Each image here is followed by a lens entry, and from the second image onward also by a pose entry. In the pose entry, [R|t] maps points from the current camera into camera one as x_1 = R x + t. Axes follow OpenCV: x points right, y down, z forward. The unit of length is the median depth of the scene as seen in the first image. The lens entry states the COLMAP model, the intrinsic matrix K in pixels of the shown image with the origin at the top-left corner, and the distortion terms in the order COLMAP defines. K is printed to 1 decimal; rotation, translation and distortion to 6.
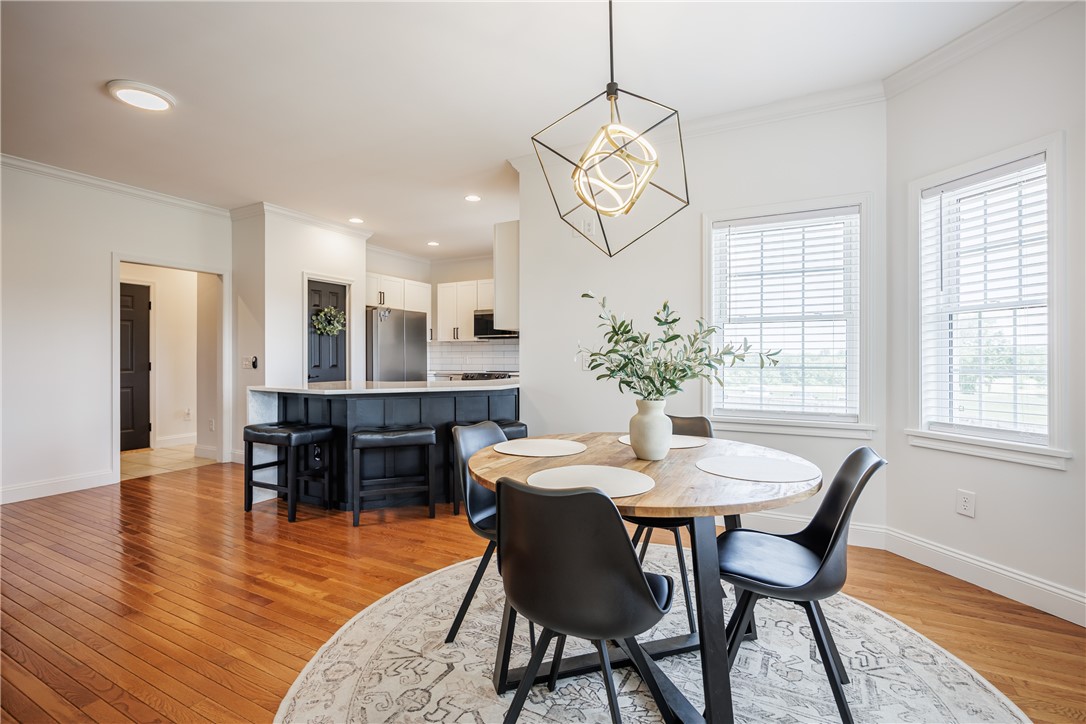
lens RADIAL K [[498.7, 0, 543.2], [0, 498.7, 356.3], [0, 0, 1]] dist [-0.006430, 0.001434]
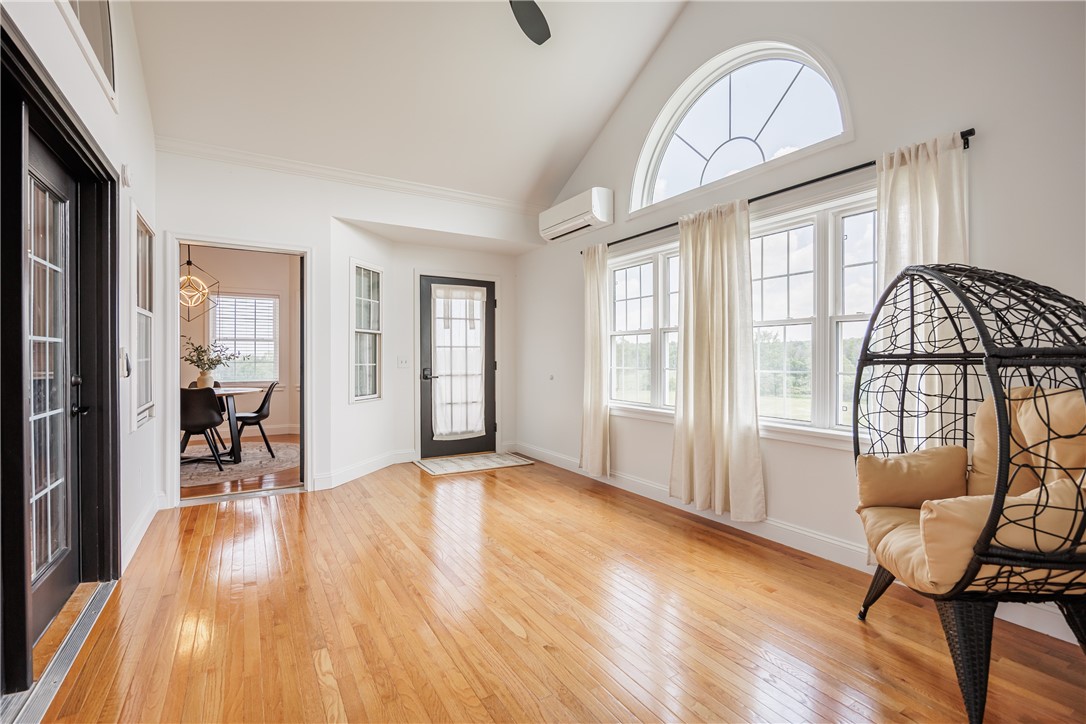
lens RADIAL K [[498.7, 0, 545.6], [0, 498.7, 355.9], [0, 0, 1]] dist [-0.006430, 0.001434]
pose [[0.521364, 0.002984, 0.853329, -0.806643], [-0.003381, 0.999993, -0.001431, -0.005451], [-0.853328, -0.002140, 0.521370, -1.464364]]
